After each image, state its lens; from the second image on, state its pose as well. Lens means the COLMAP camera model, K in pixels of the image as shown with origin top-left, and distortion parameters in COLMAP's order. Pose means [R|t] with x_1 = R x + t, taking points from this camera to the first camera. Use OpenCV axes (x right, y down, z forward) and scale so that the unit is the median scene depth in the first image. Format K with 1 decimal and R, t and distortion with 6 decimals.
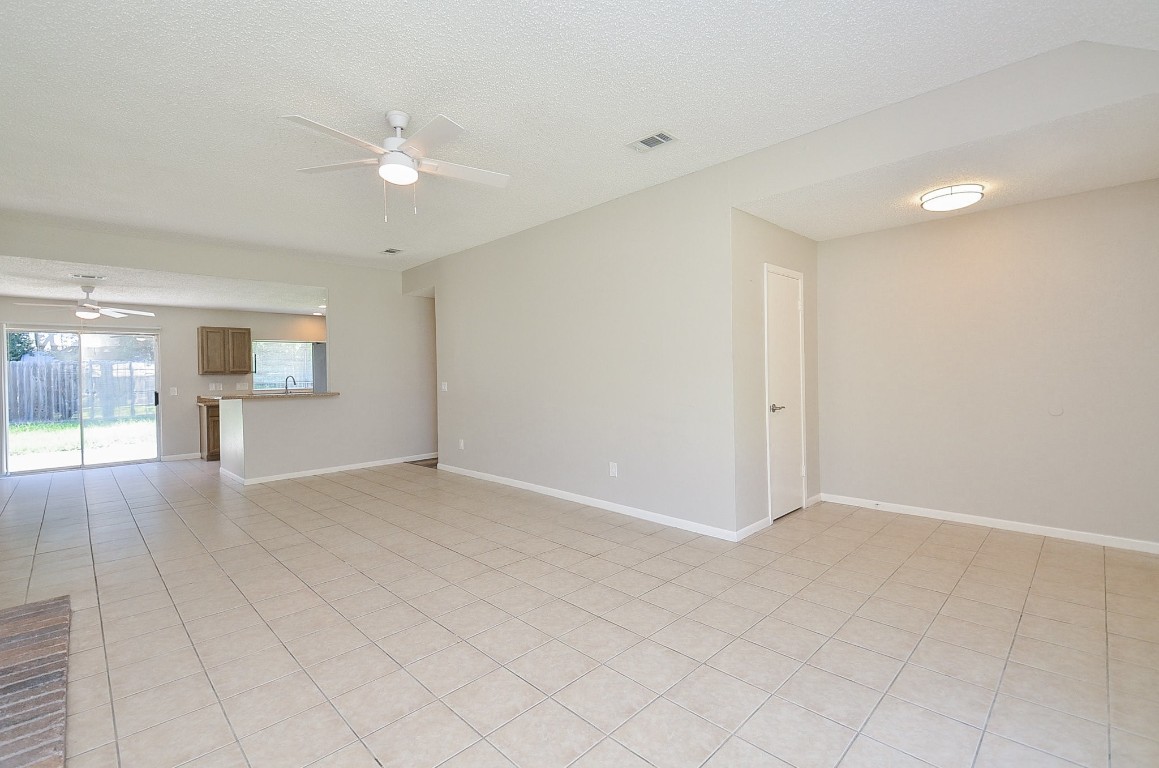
lens RADIAL K [[510.2, 0, 583.6], [0, 510.2, 376.0], [0, 0, 1]] dist [-0.001511, -0.006546]
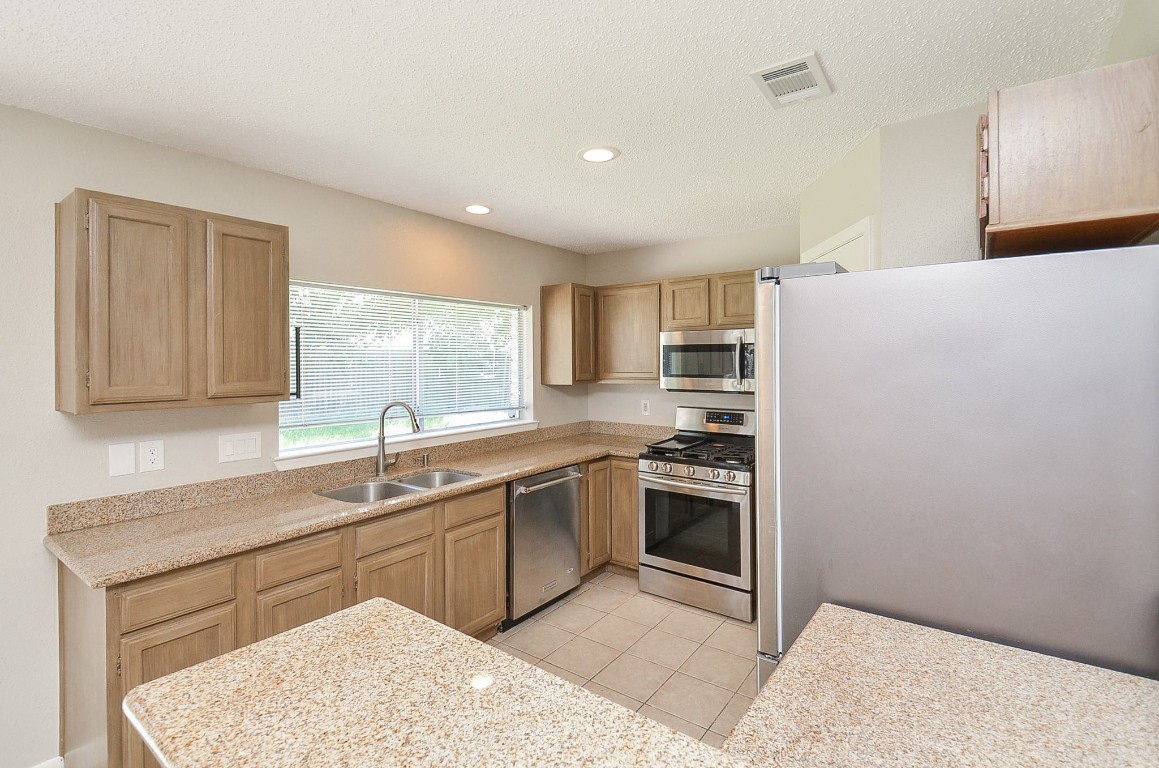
lens RADIAL K [[525.4, 0, 600.3], [0, 525.4, 359.7], [0, 0, 1]] dist [-0.015356, -0.000441]
pose [[0.984964, 0.016132, 0.172002, -0.560454], [-0.014759, 0.999848, -0.009258, -0.026781], [-0.172125, 0.006581, 0.985053, 0.734195]]
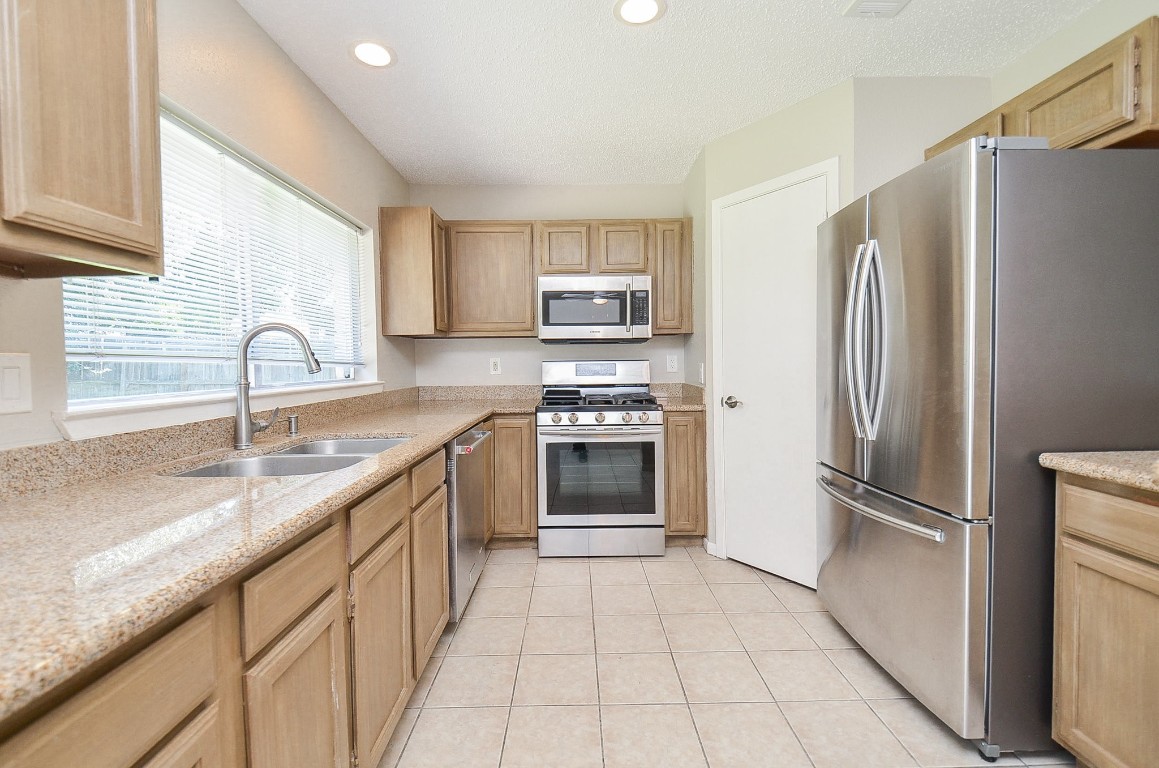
lens RADIAL K [[500.5, 0, 579.6], [0, 500.5, 380.1], [0, 0, 1]] dist [0.028159, -0.017409]
pose [[0.695287, -0.012760, 0.718619, -0.692799], [-0.000075, 0.999841, 0.017827, 0.018505], [-0.718732, -0.012449, 0.695176, 0.870549]]
